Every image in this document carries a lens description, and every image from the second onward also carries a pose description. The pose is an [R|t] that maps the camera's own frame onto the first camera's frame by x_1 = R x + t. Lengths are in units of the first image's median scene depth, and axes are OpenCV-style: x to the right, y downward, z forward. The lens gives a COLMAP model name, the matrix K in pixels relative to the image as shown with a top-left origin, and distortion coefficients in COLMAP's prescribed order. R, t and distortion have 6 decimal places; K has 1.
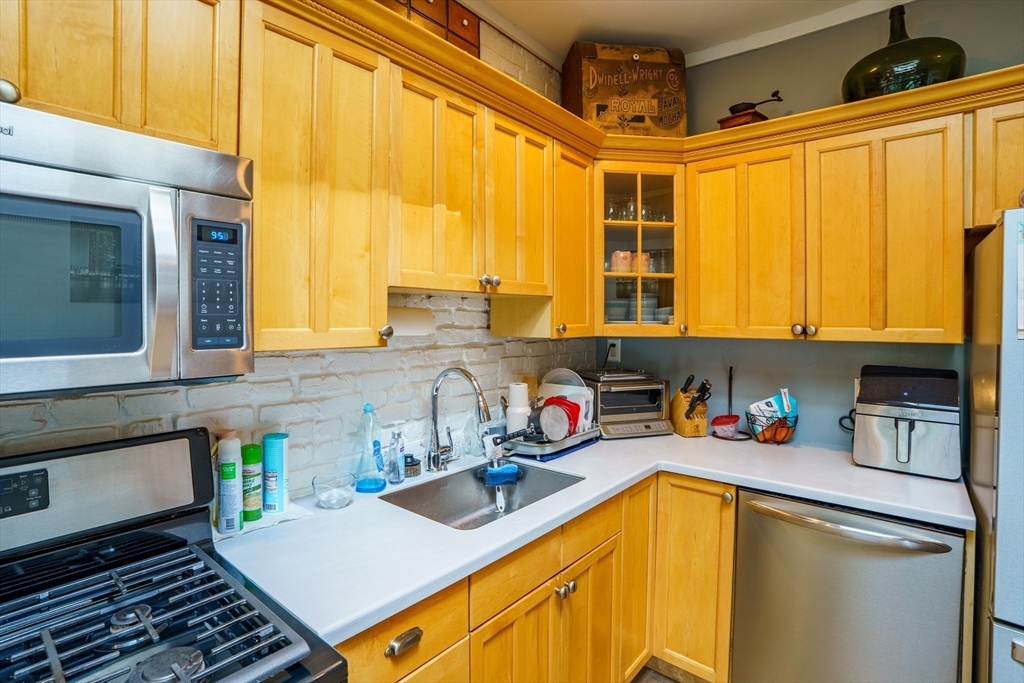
lens RADIAL K [[492.2, 0, 492.2], [0, 492.2, 321.0], [0, 0, 1]] dist [-0.040279, 0.000401]
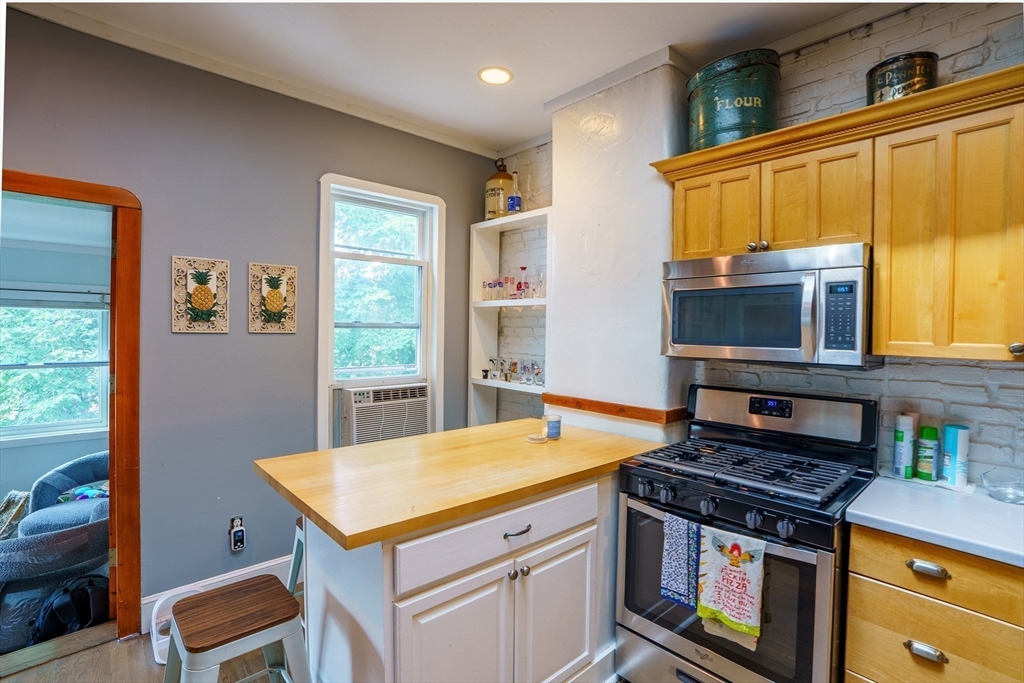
lens RADIAL K [[479.7, 0, 512.0], [0, 479.7, 341.5], [0, 0, 1]] dist [-0.034610, -0.000097]
pose [[-0.110559, 0.024962, -0.993556, 0.683004], [-0.017143, 0.999488, 0.027019, -0.001592], [0.993722, 0.020020, -0.110074, -0.029459]]
